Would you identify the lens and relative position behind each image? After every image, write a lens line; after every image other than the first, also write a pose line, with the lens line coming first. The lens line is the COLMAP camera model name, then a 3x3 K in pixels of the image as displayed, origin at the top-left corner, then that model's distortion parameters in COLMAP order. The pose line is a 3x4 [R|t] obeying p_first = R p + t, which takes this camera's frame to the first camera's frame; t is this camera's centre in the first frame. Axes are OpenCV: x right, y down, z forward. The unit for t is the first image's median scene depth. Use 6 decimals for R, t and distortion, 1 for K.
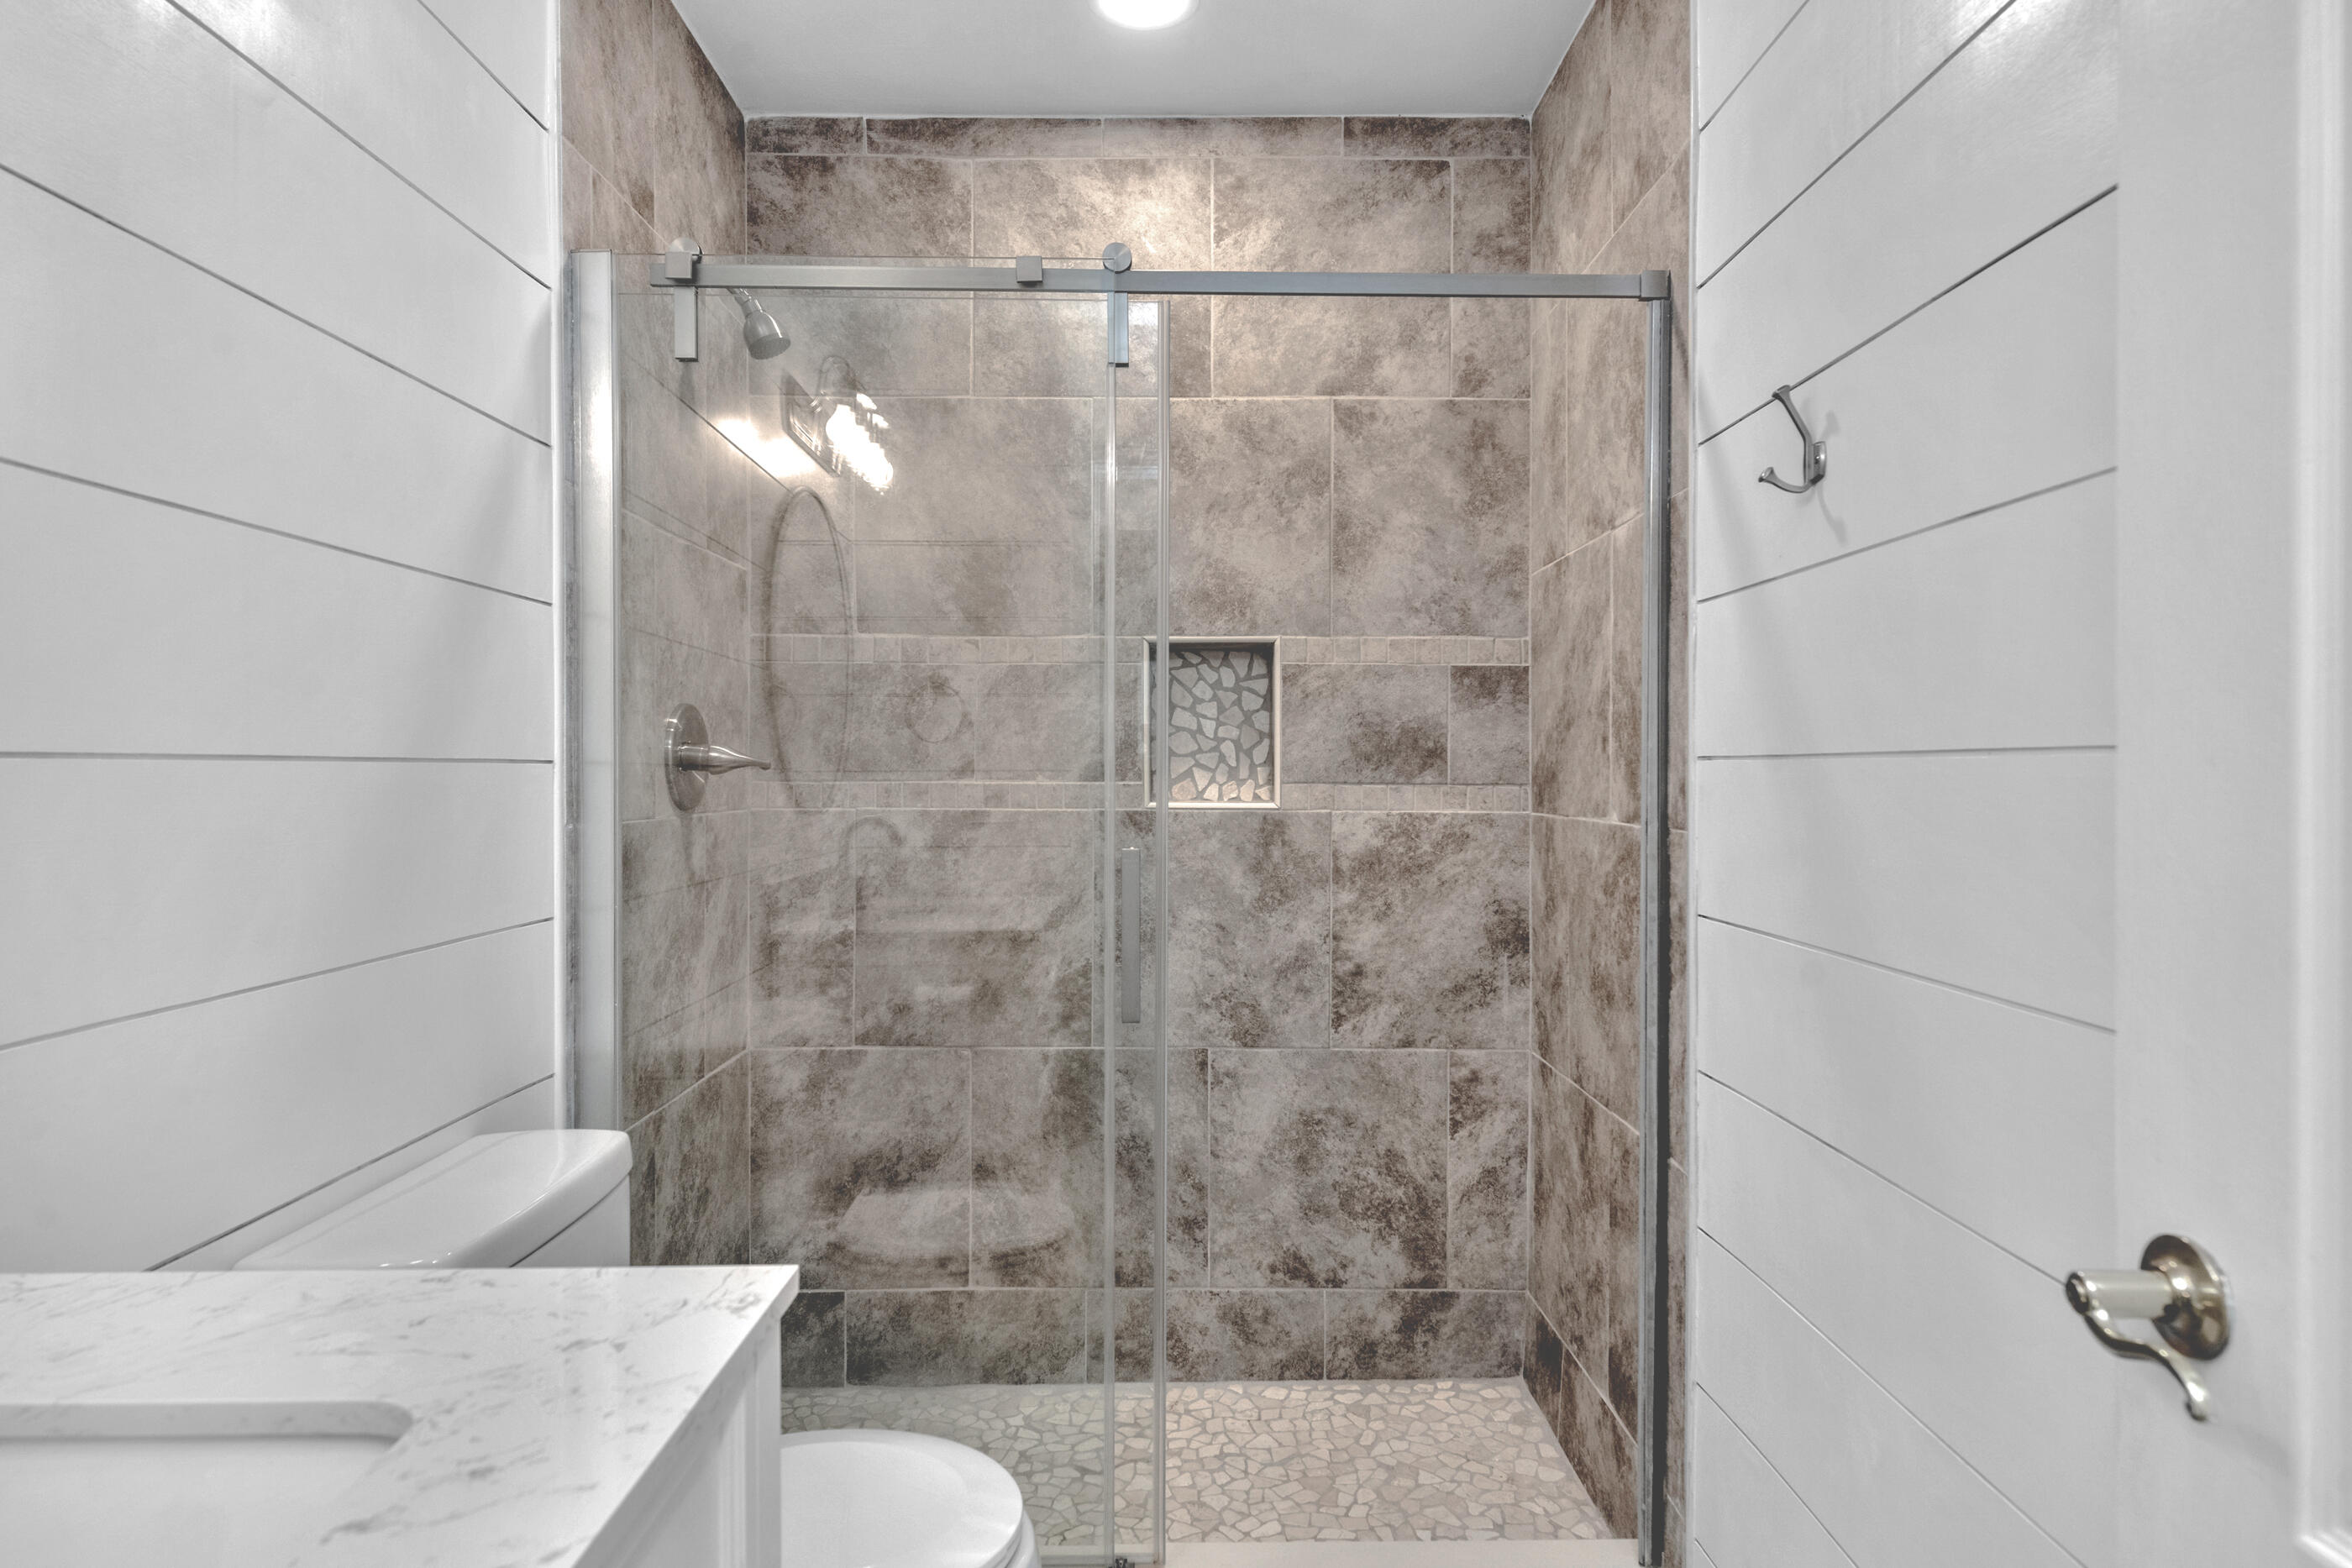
lens RADIAL K [[1321.0, 0, 1181.8], [0, 1321.0, 790.1], [0, 0, 1]] dist [0.002470, -0.000787]
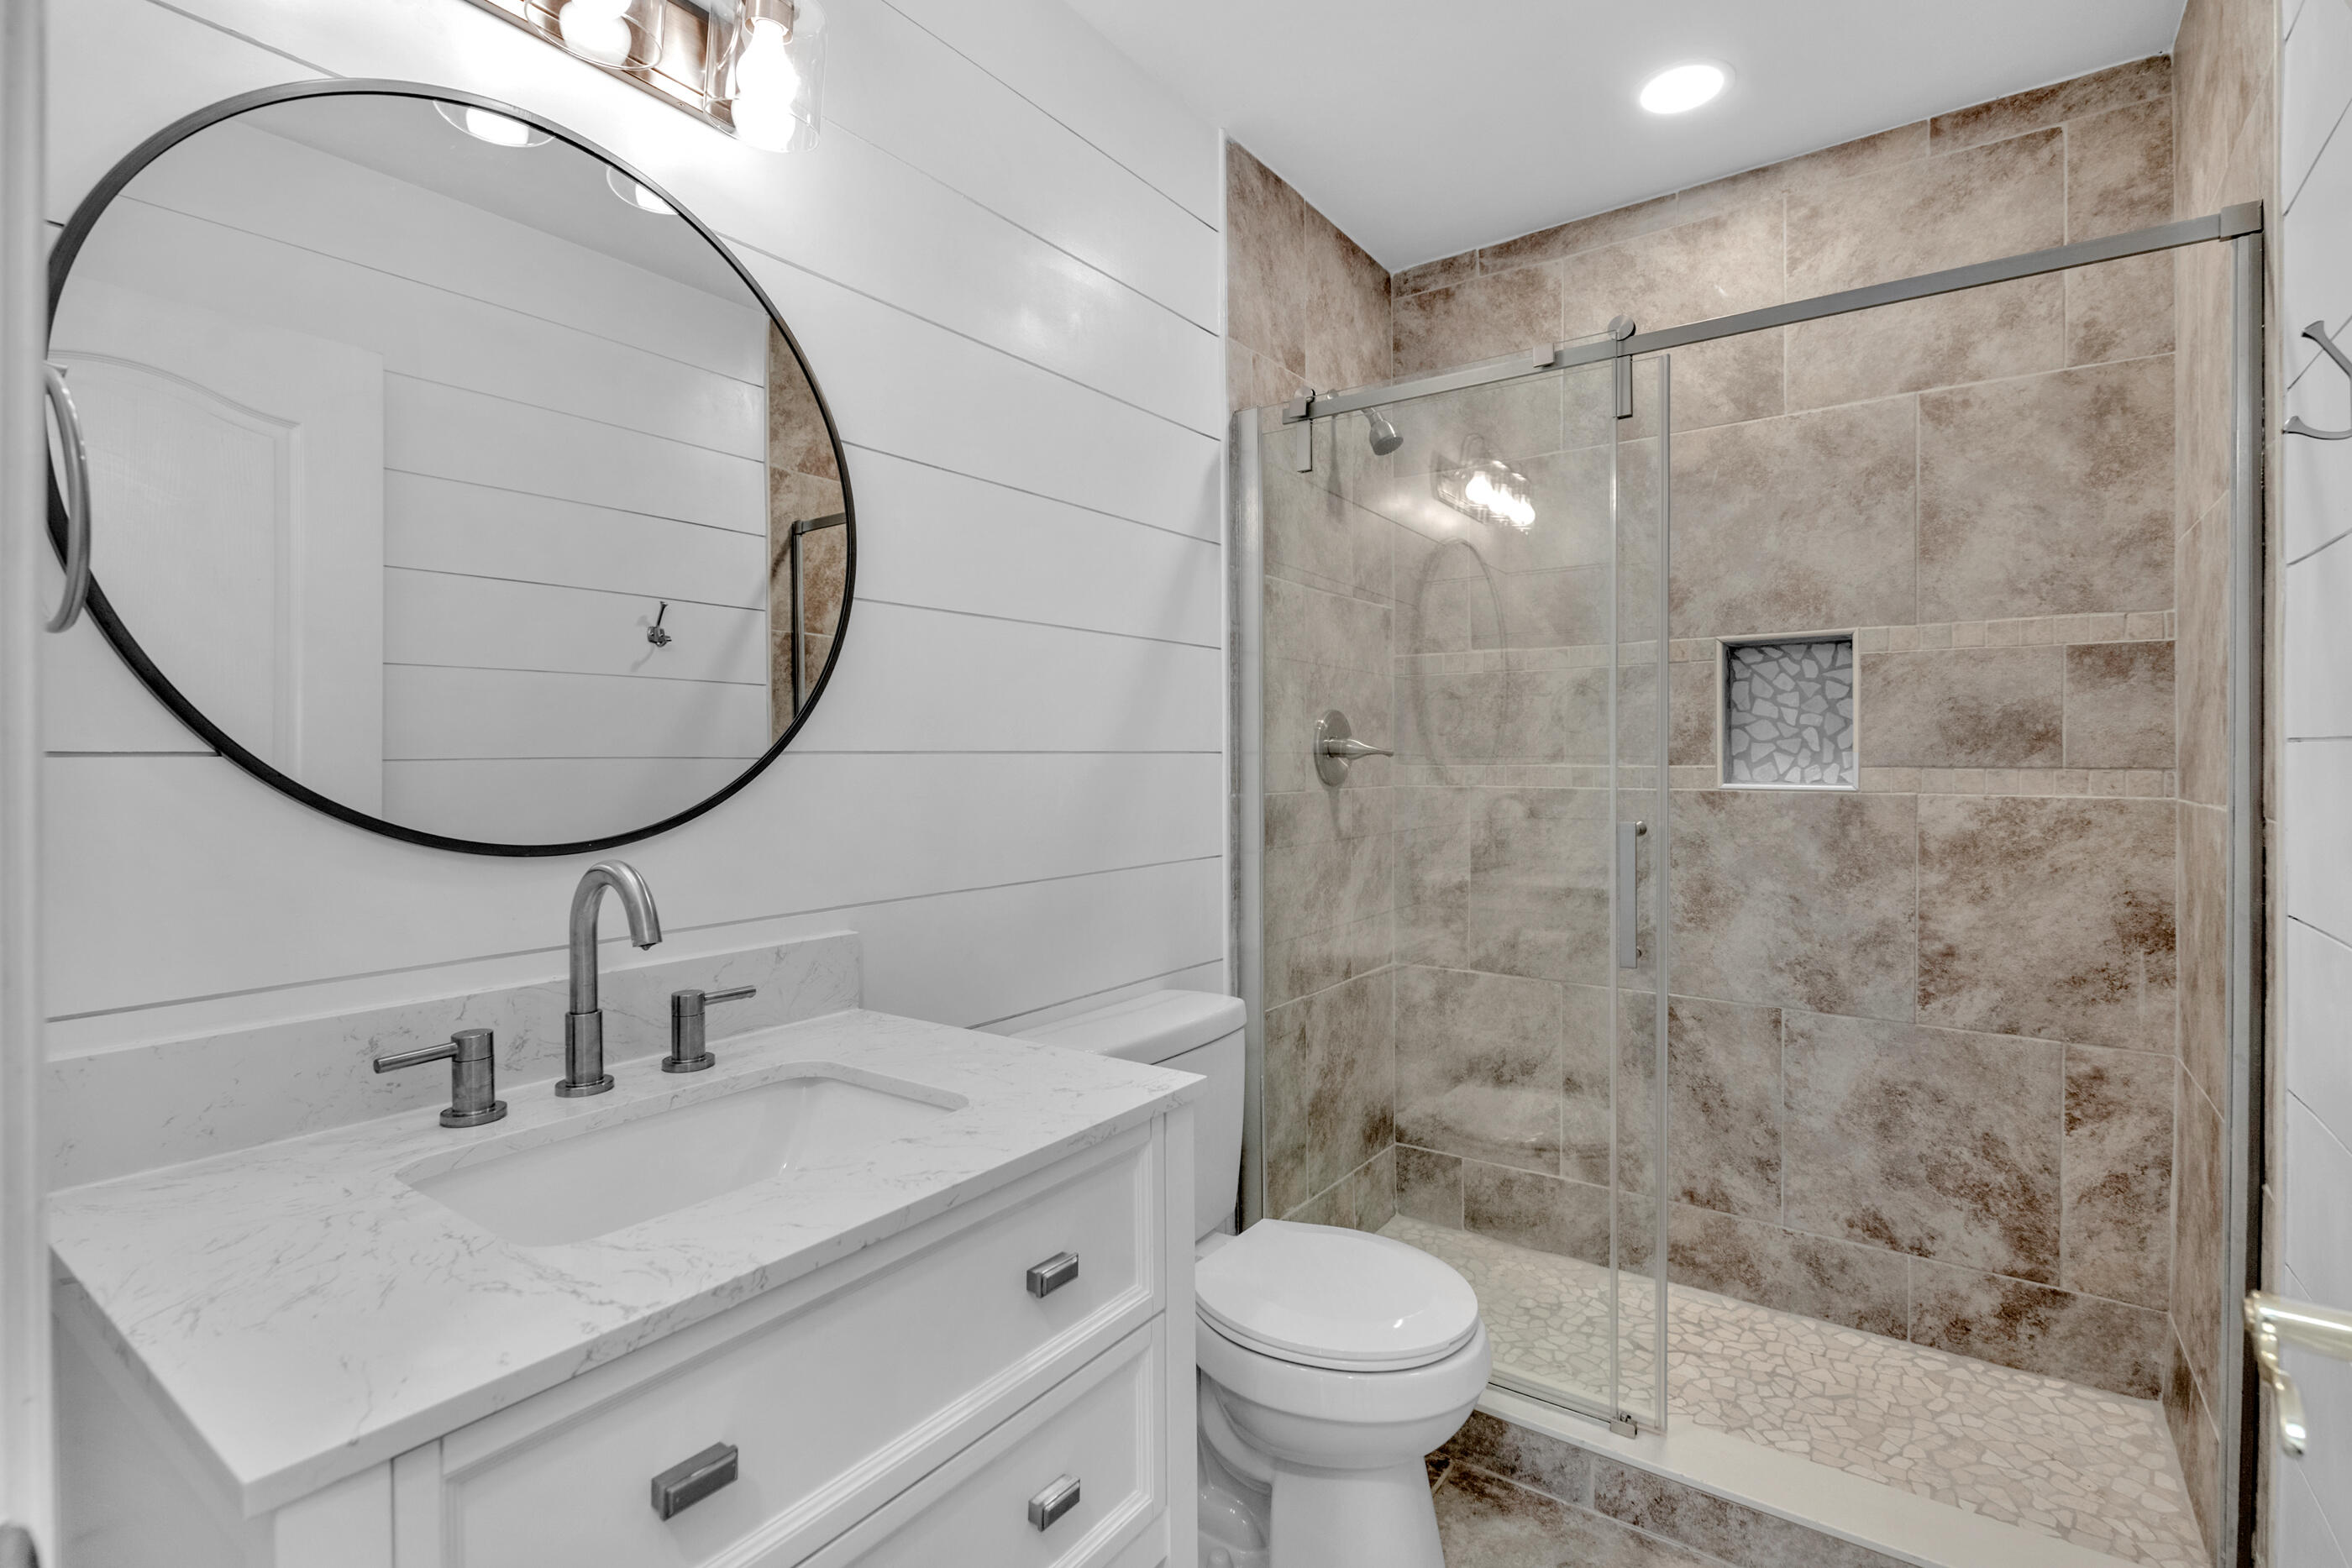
lens RADIAL K [[1075.1, 0, 1173.3], [0, 1075.1, 777.1], [0, 0, 1]] dist [-0.013187, -0.001193]
pose [[0.802927, 0.006805, -0.596039, 0.144092], [-0.003806, 0.999973, 0.006289, -0.000331], [0.596065, -0.002781, 0.802931, -0.014058]]
